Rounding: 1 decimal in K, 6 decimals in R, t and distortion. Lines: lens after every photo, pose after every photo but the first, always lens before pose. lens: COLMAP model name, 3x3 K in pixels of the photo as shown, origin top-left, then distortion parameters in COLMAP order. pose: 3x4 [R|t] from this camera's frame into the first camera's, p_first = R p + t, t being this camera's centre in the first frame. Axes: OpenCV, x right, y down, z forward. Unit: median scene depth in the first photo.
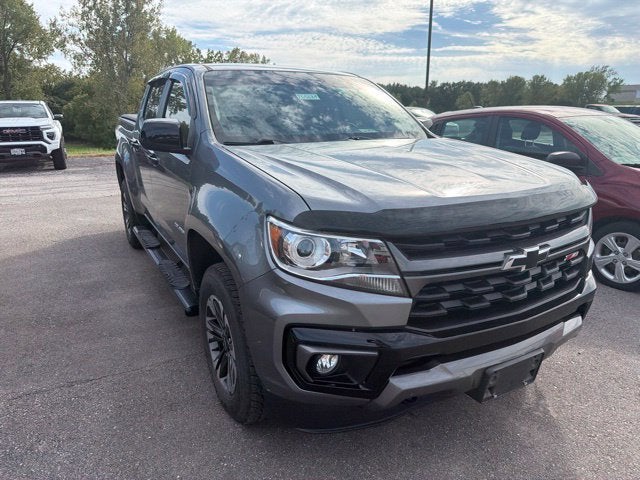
lens RADIAL K [[456.1, 0, 323.5], [0, 456.1, 241.1], [0, 0, 1]] dist [0.019023, -0.024395]
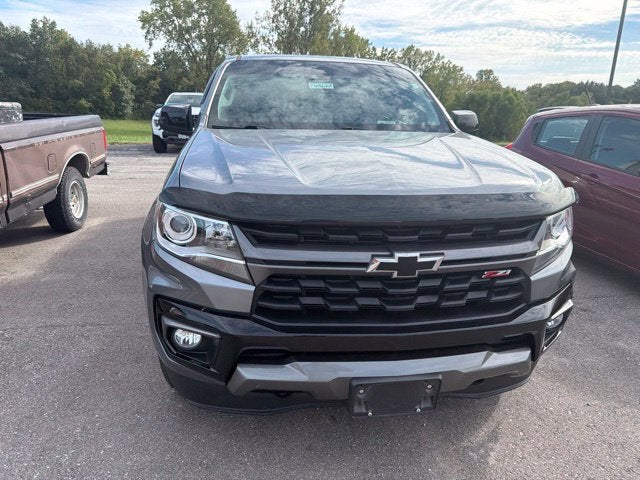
lens RADIAL K [[456.1, 0, 323.4], [0, 456.1, 236.7], [0, 0, 1]] dist [0.019023, -0.024395]
pose [[0.935962, 0.119047, -0.331366, 0.417209], [-0.120260, 0.992598, 0.016921, -0.008383], [0.330928, 0.024012, 0.943351, 0.086220]]
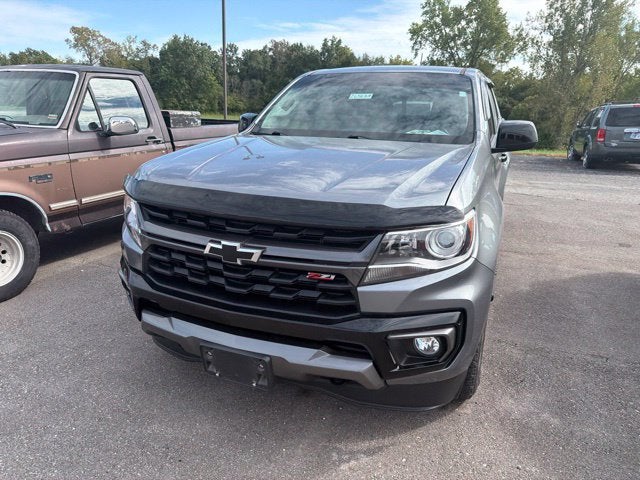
lens RADIAL K [[456.1, 0, 323.1], [0, 456.1, 241.2], [0, 0, 1]] dist [0.019023, -0.024395]
pose [[0.621158, 0.235024, -0.747614, 0.959483], [-0.236206, 0.965755, 0.107347, -0.104365], [0.747241, 0.109912, 0.655400, 0.343065]]
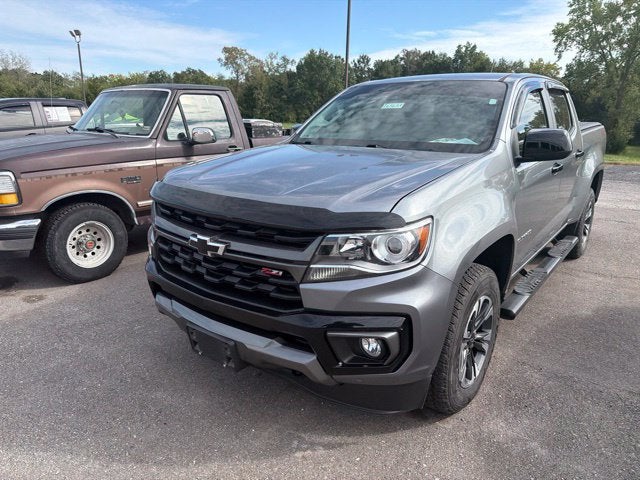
lens RADIAL K [[456.1, 0, 323.3], [0, 456.1, 239.4], [0, 0, 1]] dist [0.019023, -0.024395]
pose [[0.387598, 0.247404, -0.888009, 1.152715], [-0.259276, 0.953682, 0.152532, -0.169285], [0.884615, 0.171118, 0.433791, 0.542713]]
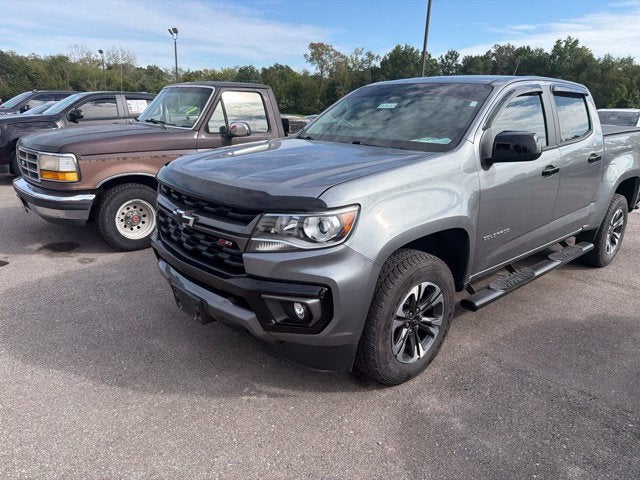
lens RADIAL K [[456.1, 0, 315.8], [0, 456.1, 240.9], [0, 0, 1]] dist [0.019023, -0.024395]
pose [[0.206297, 0.278783, -0.937935, 1.368171], [-0.294432, 0.931815, 0.212204, -0.233766], [0.933140, 0.232381, 0.274313, 0.727814]]
